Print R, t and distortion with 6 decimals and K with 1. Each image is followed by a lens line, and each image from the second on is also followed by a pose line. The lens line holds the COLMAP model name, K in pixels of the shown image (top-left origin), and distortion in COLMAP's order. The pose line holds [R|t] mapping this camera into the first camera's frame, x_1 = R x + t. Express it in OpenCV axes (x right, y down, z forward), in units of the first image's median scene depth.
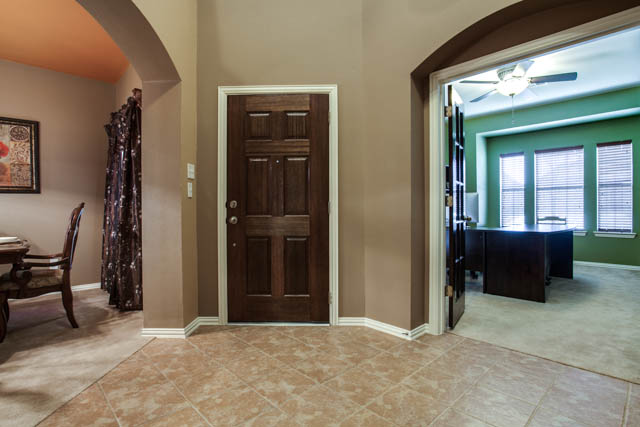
lens RADIAL K [[311.2, 0, 317.1], [0, 311.2, 211.3], [0, 0, 1]] dist [-0.052027, 0.017749]
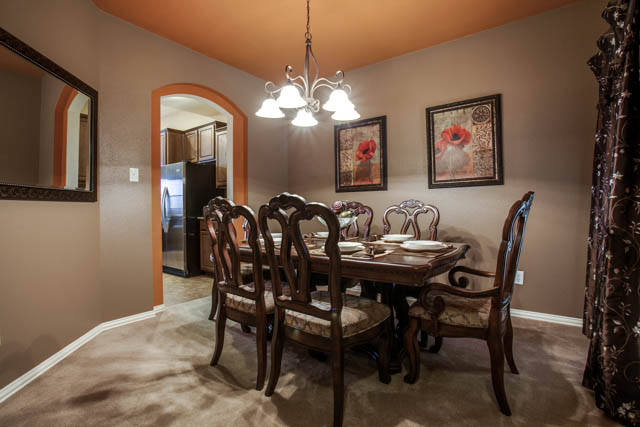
lens RADIAL K [[311.2, 0, 317.1], [0, 311.2, 211.3], [0, 0, 1]] dist [-0.052027, 0.017749]
pose [[0.164958, 0.010674, -0.986243, -0.217080], [0.001604, 0.999937, 0.011090, 0.001126], [0.986299, -0.003411, 0.164930, 0.398052]]
